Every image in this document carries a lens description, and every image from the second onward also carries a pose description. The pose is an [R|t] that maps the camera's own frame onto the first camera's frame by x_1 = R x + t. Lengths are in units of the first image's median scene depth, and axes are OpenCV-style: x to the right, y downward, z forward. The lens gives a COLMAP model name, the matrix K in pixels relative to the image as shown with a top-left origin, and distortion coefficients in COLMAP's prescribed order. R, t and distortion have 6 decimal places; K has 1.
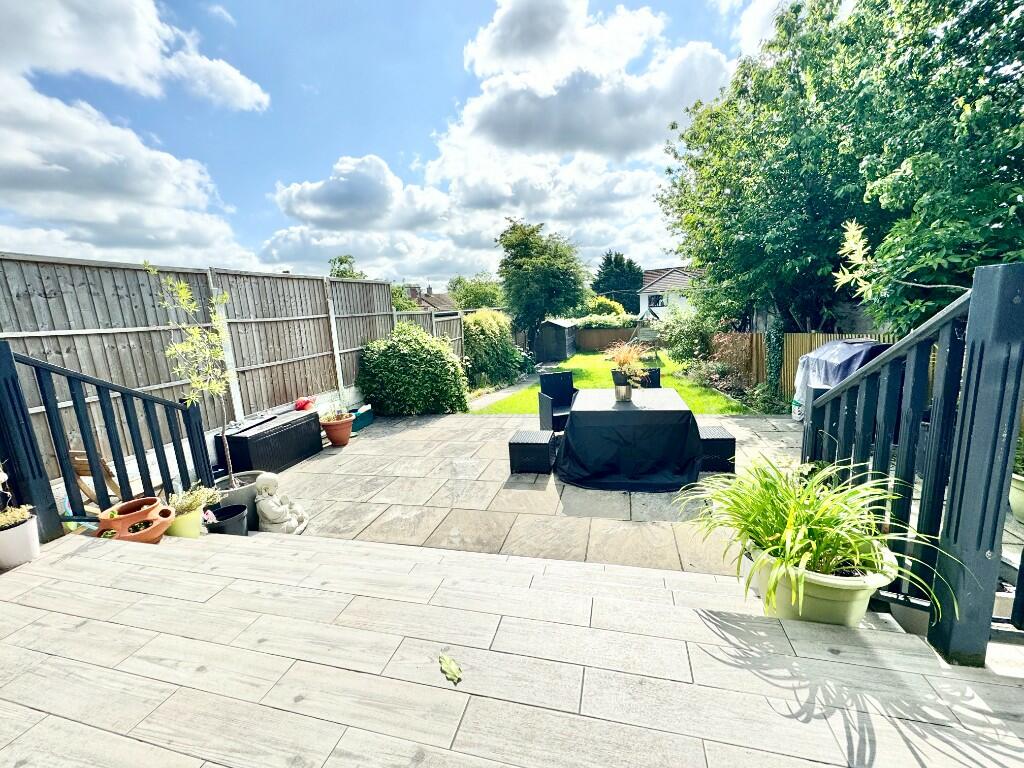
lens RADIAL K [[410.1, 0, 509.8], [0, 410.1, 382.6], [0, 0, 1]] dist [-0.004391, -0.000062]
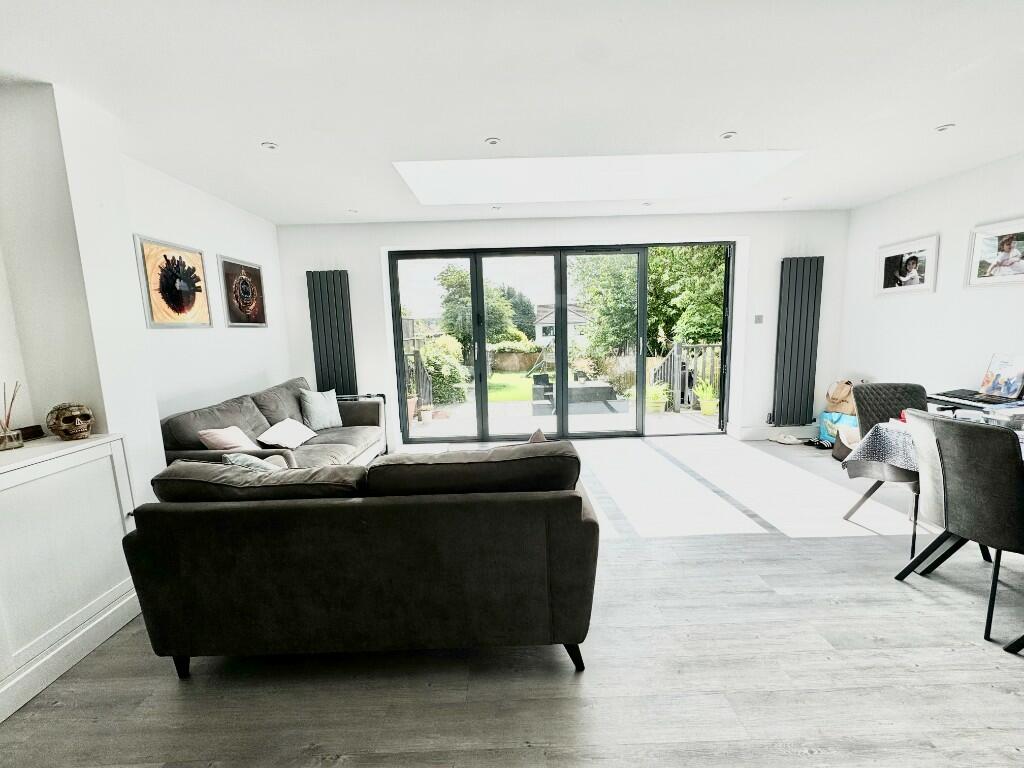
lens RADIAL K [[410.1, 0, 511.7], [0, 410.1, 385.9], [0, 0, 1]] dist [-0.004391, -0.000062]
pose [[0.959575, -0.001056, 0.281453, -0.267257], [0.014852, 0.998790, -0.046888, 0.055862], [-0.281063, 0.049173, 0.958429, -0.377650]]
